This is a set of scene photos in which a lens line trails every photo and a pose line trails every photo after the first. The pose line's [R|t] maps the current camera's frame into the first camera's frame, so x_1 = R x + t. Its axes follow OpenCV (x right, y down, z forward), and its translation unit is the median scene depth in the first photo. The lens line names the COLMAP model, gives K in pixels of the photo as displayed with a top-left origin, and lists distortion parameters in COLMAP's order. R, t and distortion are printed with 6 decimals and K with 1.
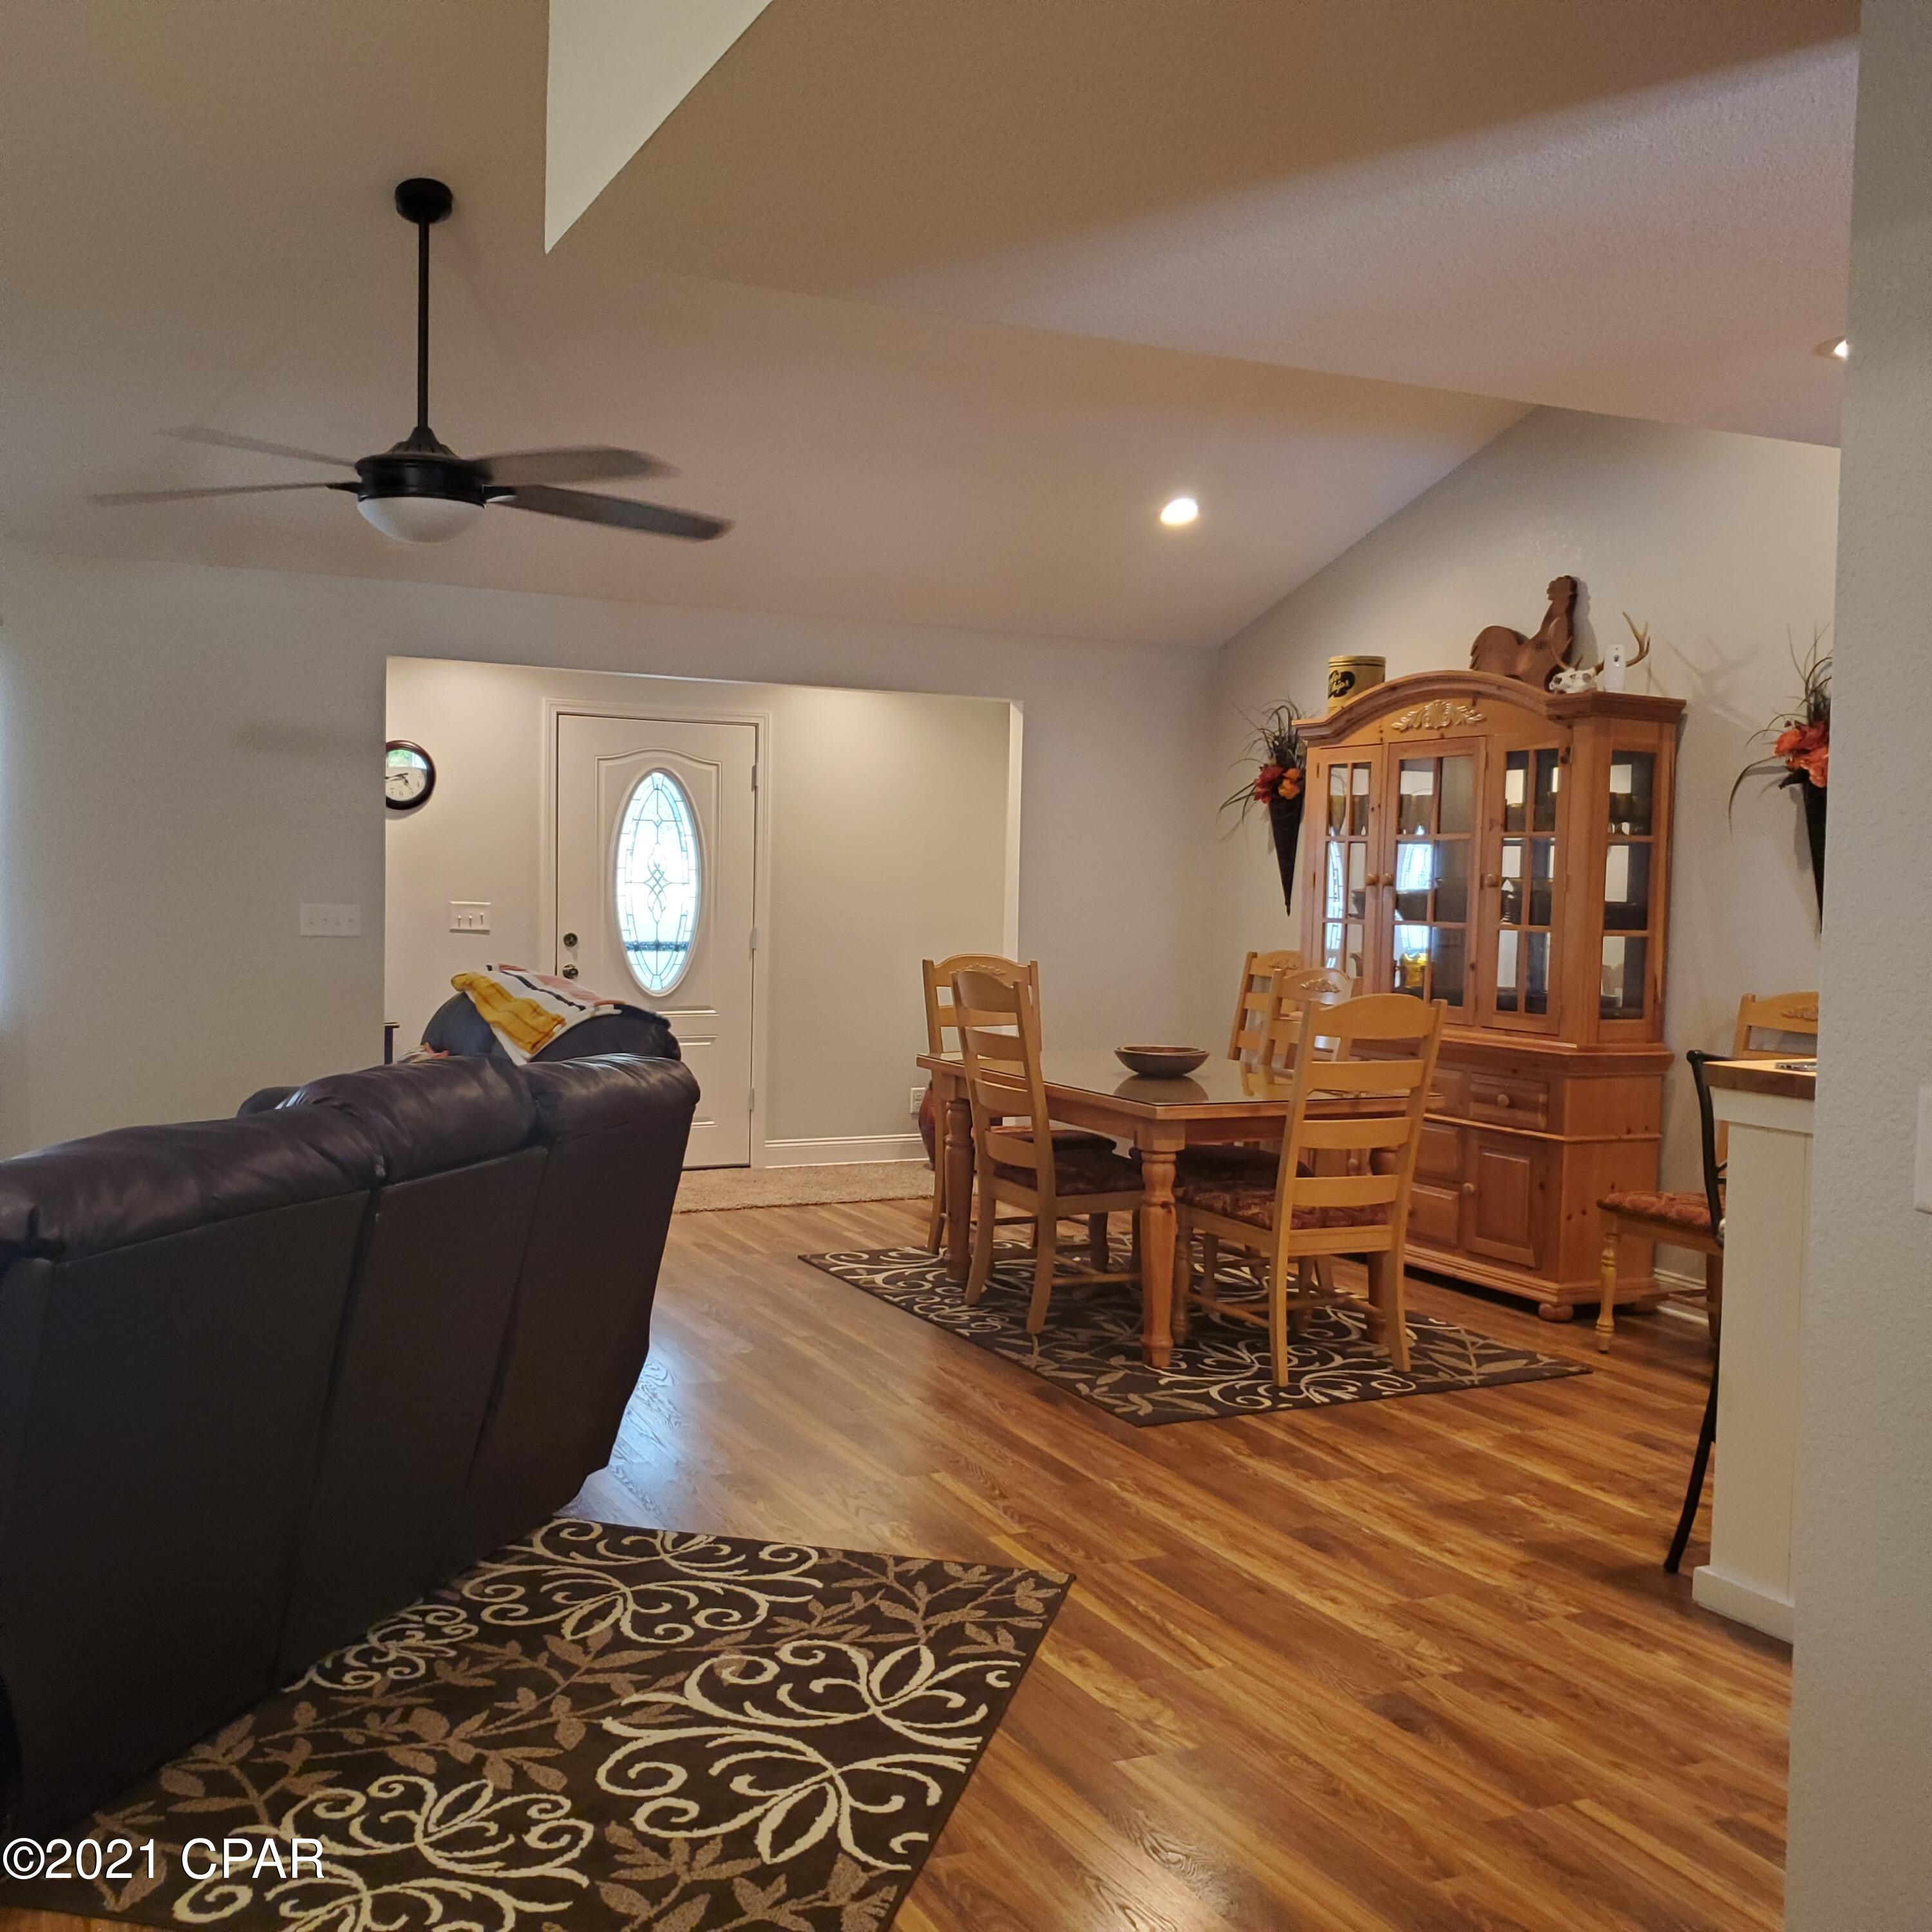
lens RADIAL K [[2024.3, 0, 934.7], [0, 2024.3, 962.0], [0, 0, 1]] dist [0.023257, 0.000000]
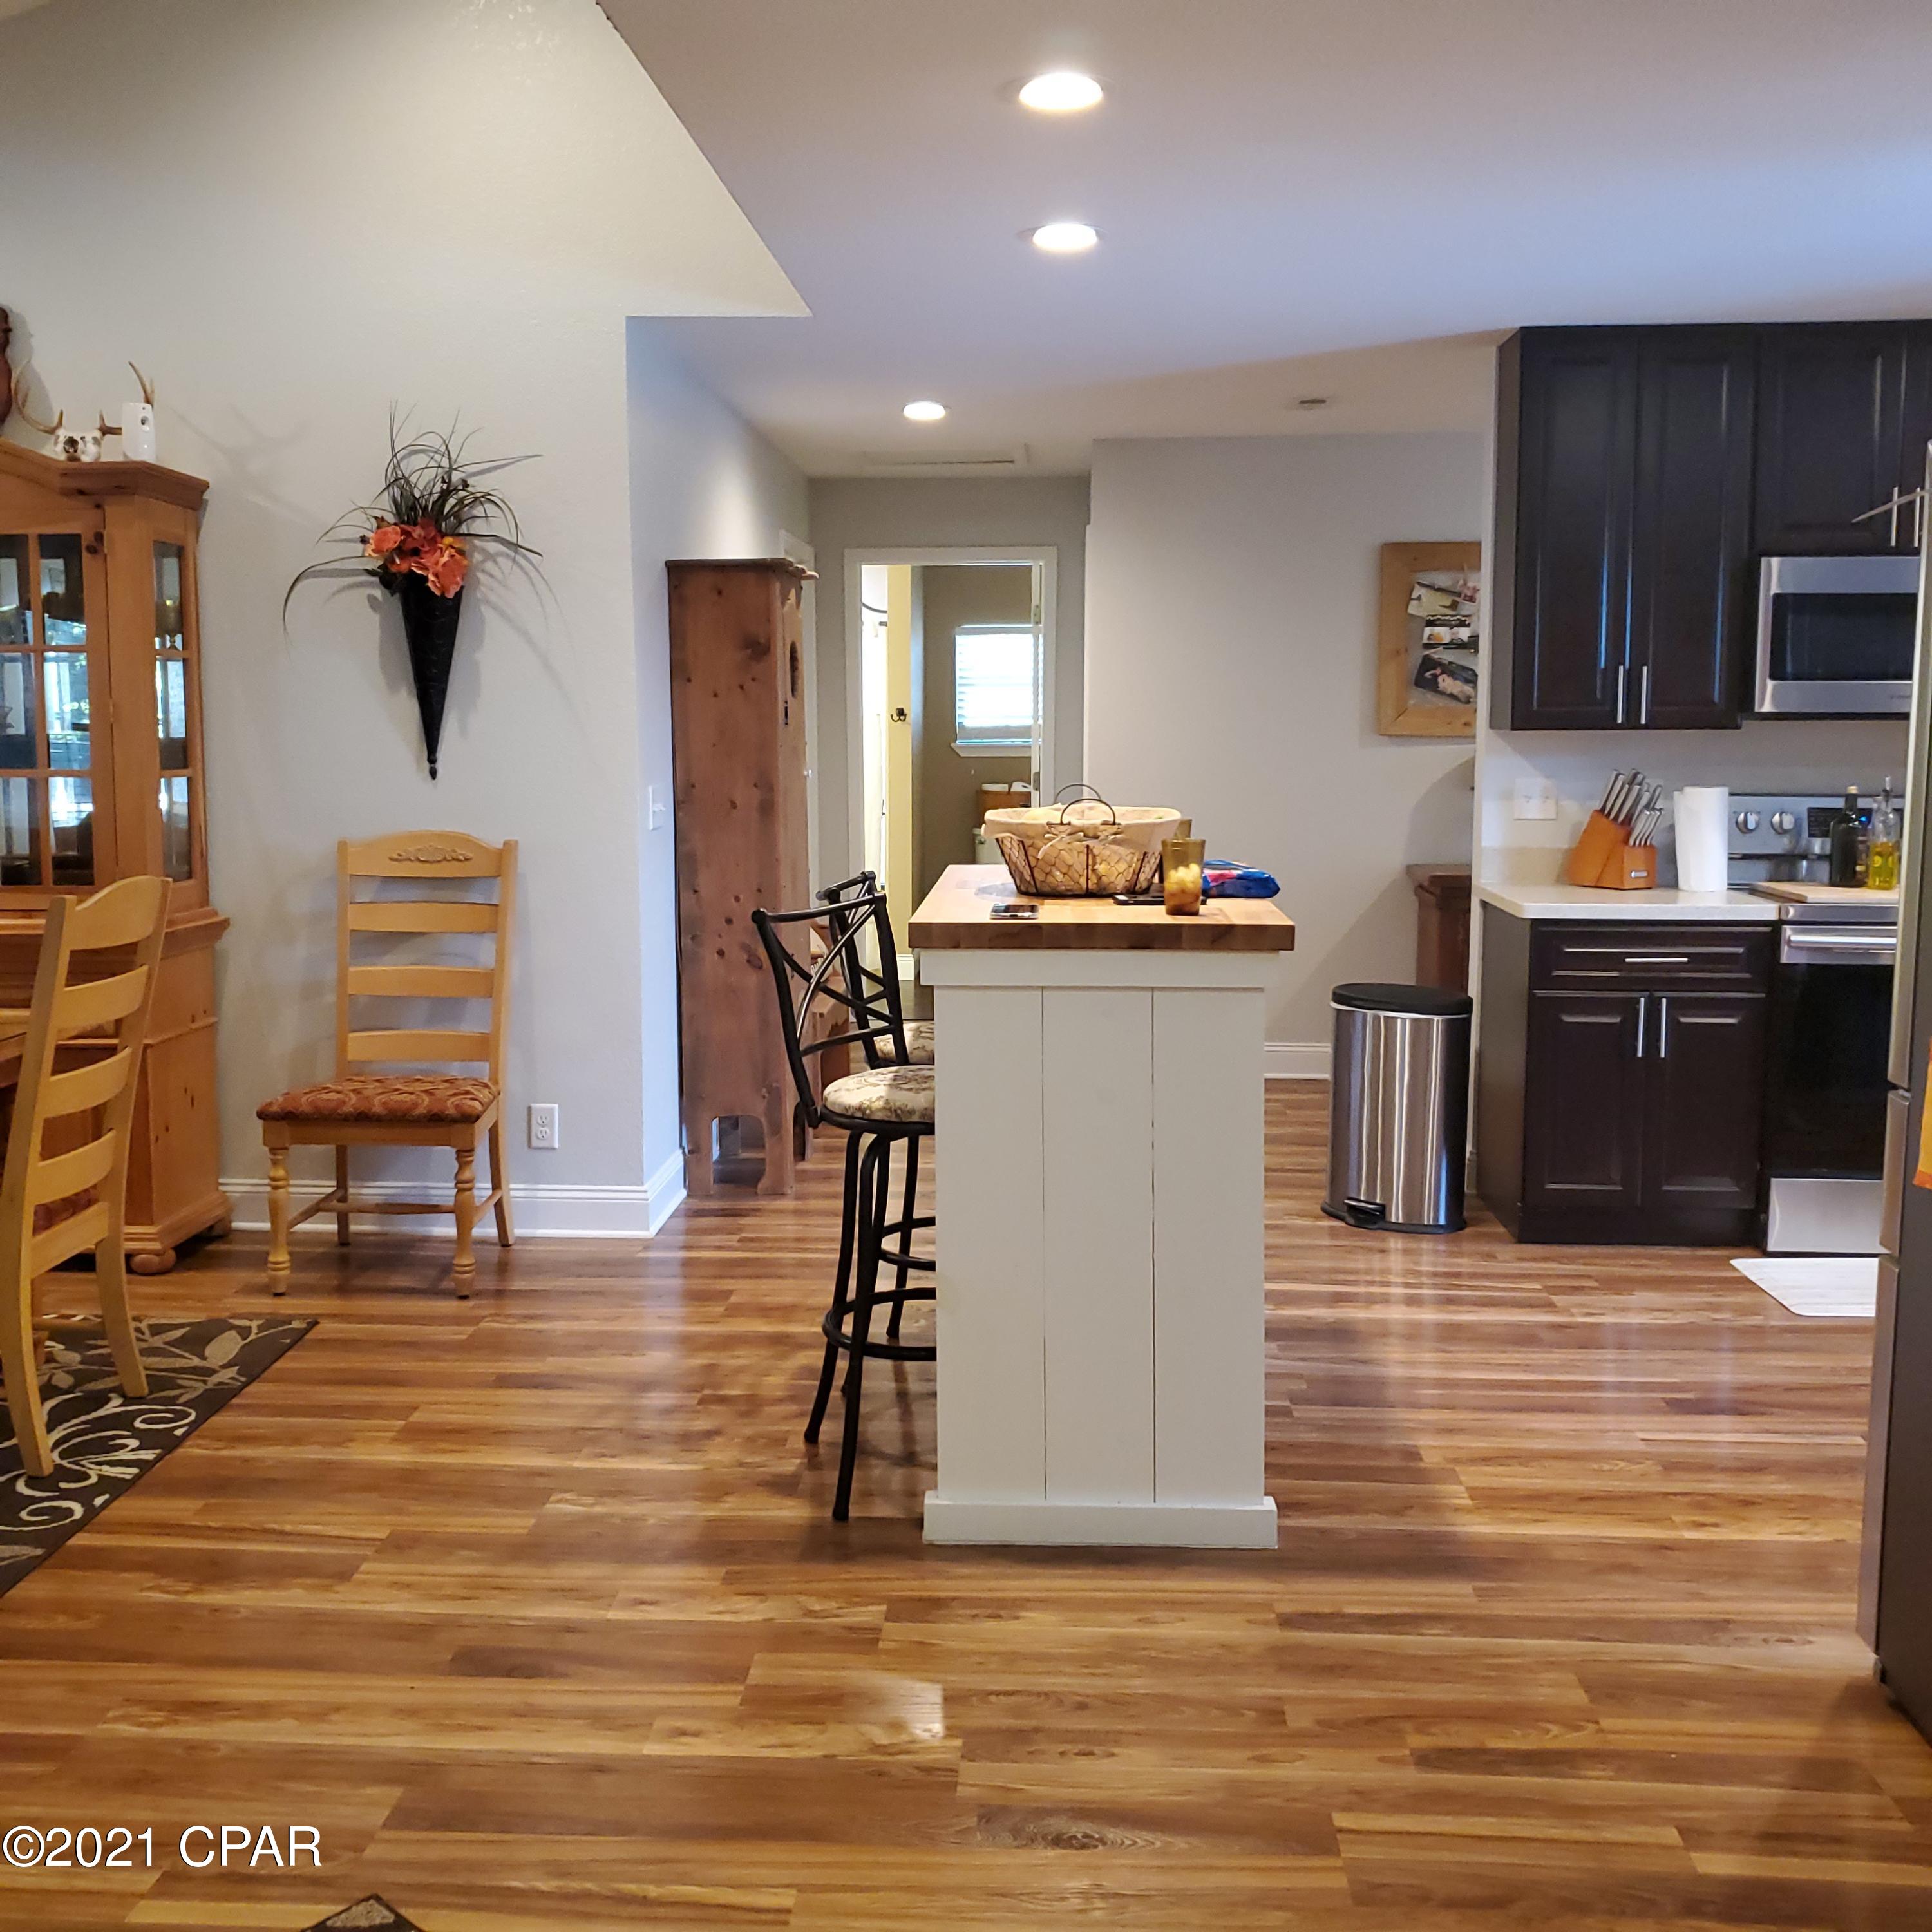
lens RADIAL K [[2024.3, 0, 928.7], [0, 2024.3, 925.8], [0, 0, 1]] dist [0.023257, 0.000000]
pose [[0.492810, -0.117684, 0.862142, -0.237273], [0.054065, 0.993039, 0.104648, -0.025657], [-0.868456, -0.004960, 0.495742, 0.396915]]
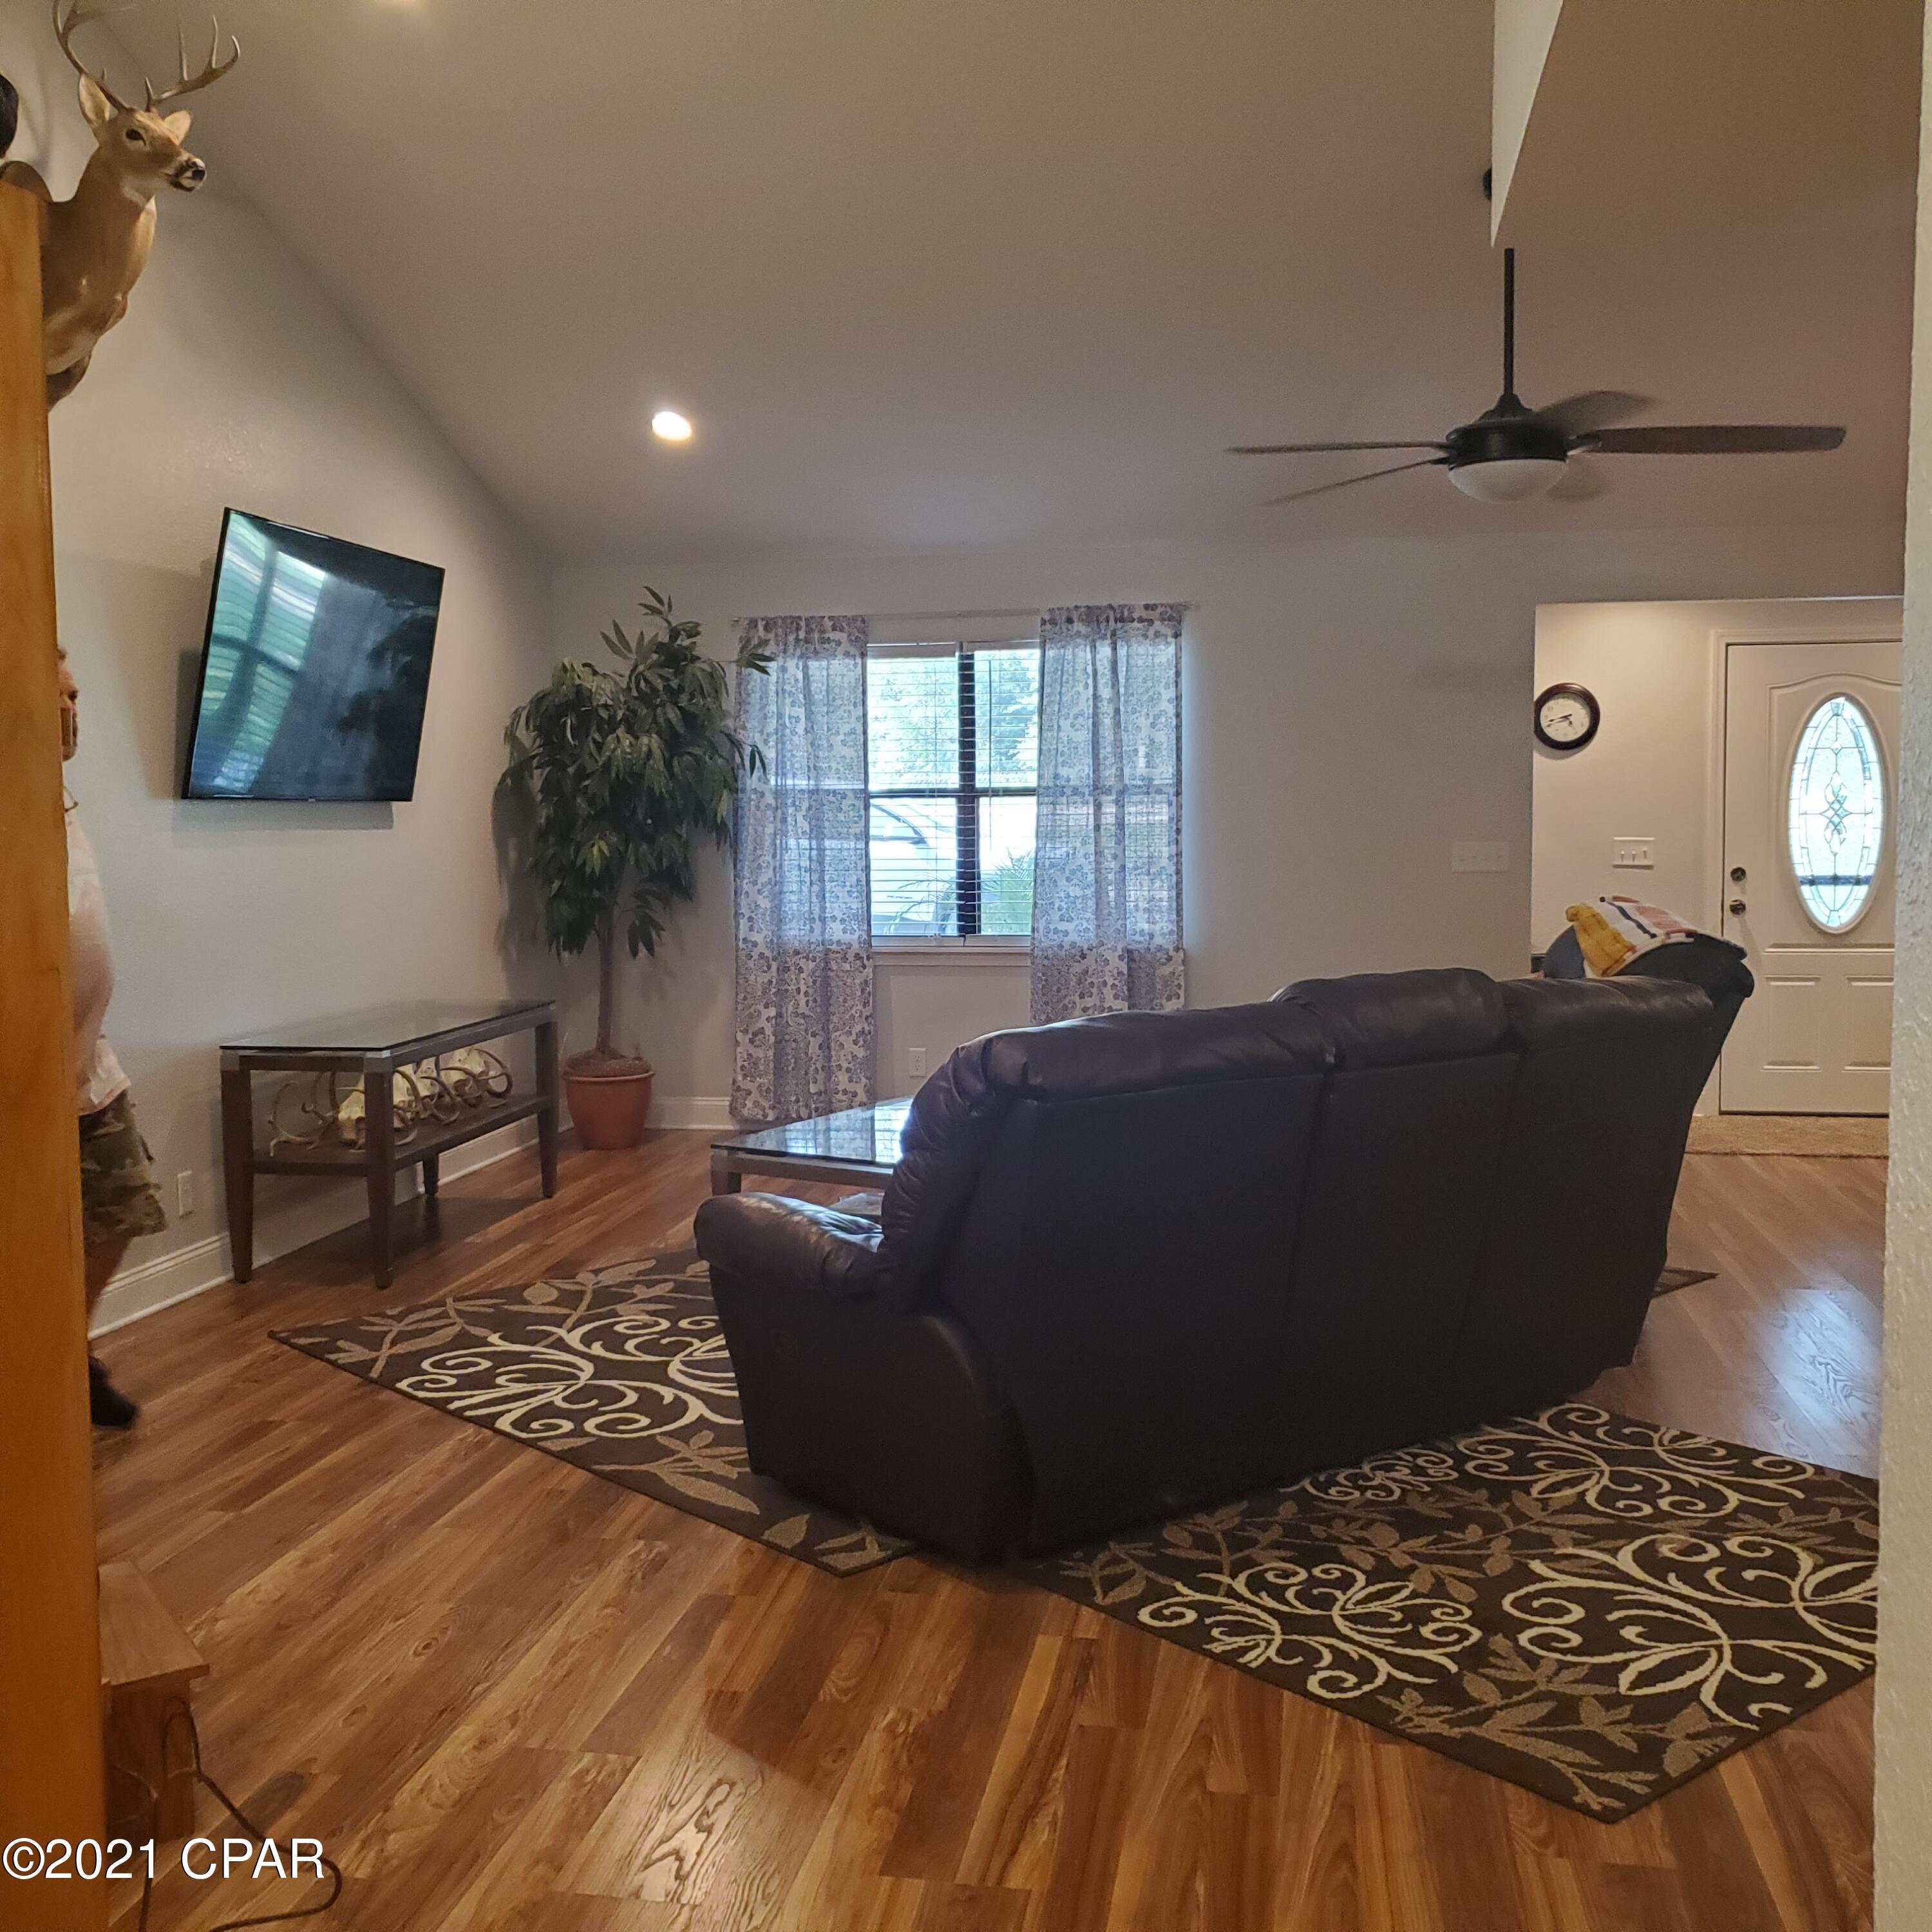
lens RADIAL K [[2024.3, 0, 948.0], [0, 2024.3, 945.7], [0, 0, 1]] dist [0.023257, 0.000000]
pose [[0.817705, 0.010503, -0.575542, 0.116213], [0.000399, 0.999823, 0.018812, 0.007505], [0.575638, -0.015613, 0.817556, -0.050217]]
